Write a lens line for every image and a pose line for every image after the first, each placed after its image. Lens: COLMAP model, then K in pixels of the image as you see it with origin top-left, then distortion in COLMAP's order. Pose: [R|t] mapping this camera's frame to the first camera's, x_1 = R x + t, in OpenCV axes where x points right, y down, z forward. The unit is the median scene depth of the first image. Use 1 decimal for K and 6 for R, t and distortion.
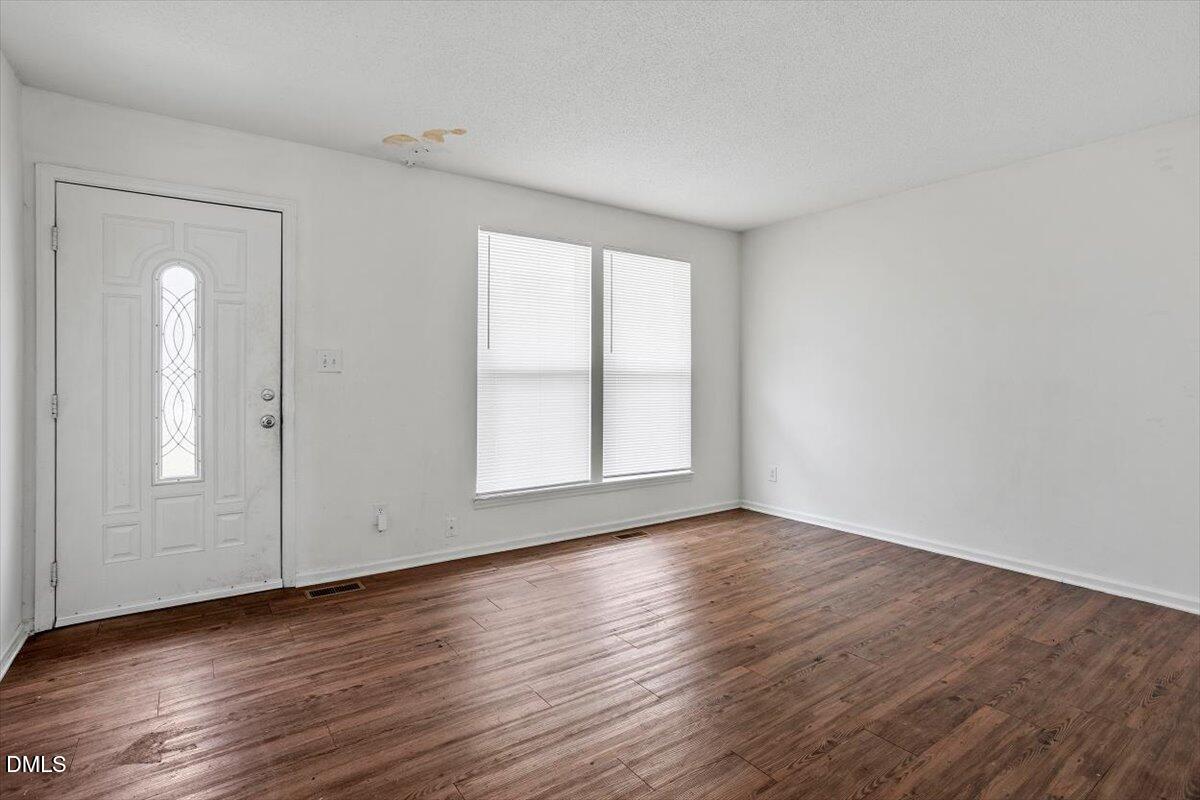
lens RADIAL K [[599.5, 0, 600.2], [0, 599.5, 372.2], [0, 0, 1]] dist [0.001549, 0.000657]
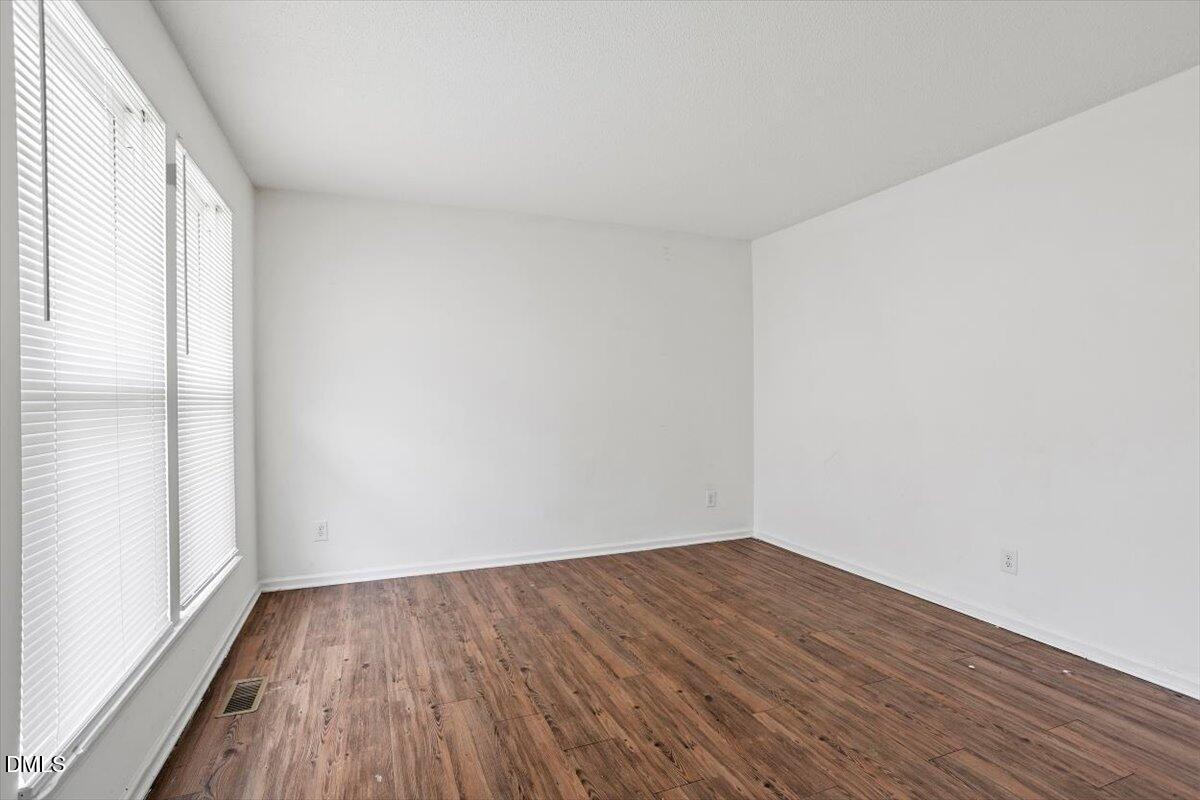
lens RADIAL K [[573.1, 0, 594.0], [0, 573.1, 395.5], [0, 0, 1]] dist [-0.035568, 0.000668]
pose [[0.244036, 0.004605, 0.969755, -0.507740], [0.003307, 0.999979, -0.005581, 0.004910], [-0.969761, 0.004569, 0.244015, 0.782479]]
